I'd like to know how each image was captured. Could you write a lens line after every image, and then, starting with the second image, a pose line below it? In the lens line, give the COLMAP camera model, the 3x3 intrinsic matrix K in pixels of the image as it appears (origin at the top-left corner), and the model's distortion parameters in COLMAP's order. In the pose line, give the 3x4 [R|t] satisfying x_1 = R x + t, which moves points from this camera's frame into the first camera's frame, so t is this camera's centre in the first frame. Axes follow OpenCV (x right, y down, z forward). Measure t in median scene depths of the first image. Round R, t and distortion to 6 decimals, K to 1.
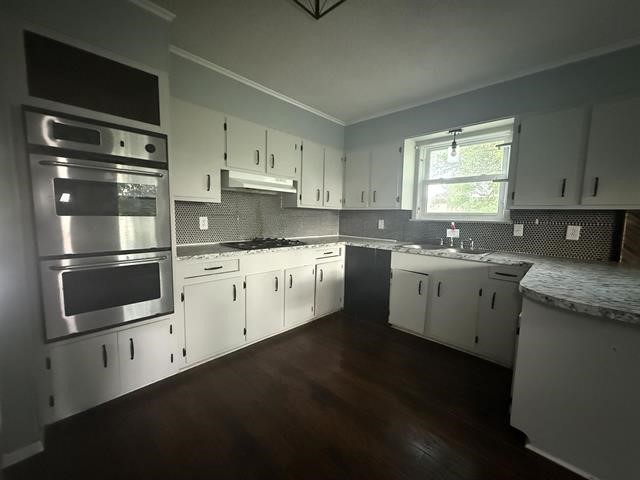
lens RADIAL K [[255.4, 0, 318.6], [0, 255.4, 240.2], [0, 0, 1]] dist [-0.000109, -0.000230]
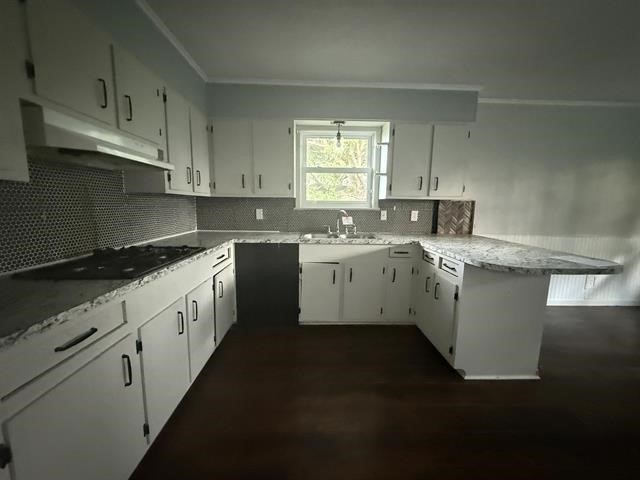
lens RADIAL K [[255.4, 0, 318.6], [0, 255.4, 240.2], [0, 0, 1]] dist [-0.000109, -0.000230]
pose [[0.699732, -0.112309, 0.705523, -0.307306], [0.071722, 0.993620, 0.087037, -0.045519], [-0.710797, -0.010301, 0.703322, 0.314140]]
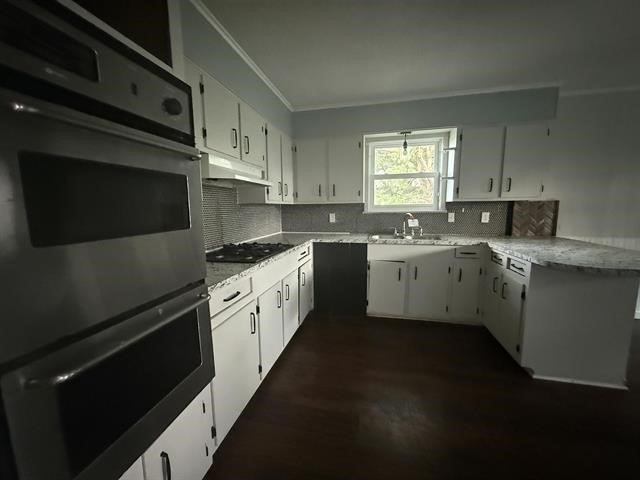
lens RADIAL K [[255.4, 0, 318.6], [0, 255.4, 240.2], [0, 0, 1]] dist [-0.000109, -0.000230]
pose [[0.857542, -0.097706, 0.505050, -0.406735], [0.080867, 0.995194, 0.055221, -0.045573], [-0.508019, -0.006512, 0.861321, 0.212933]]
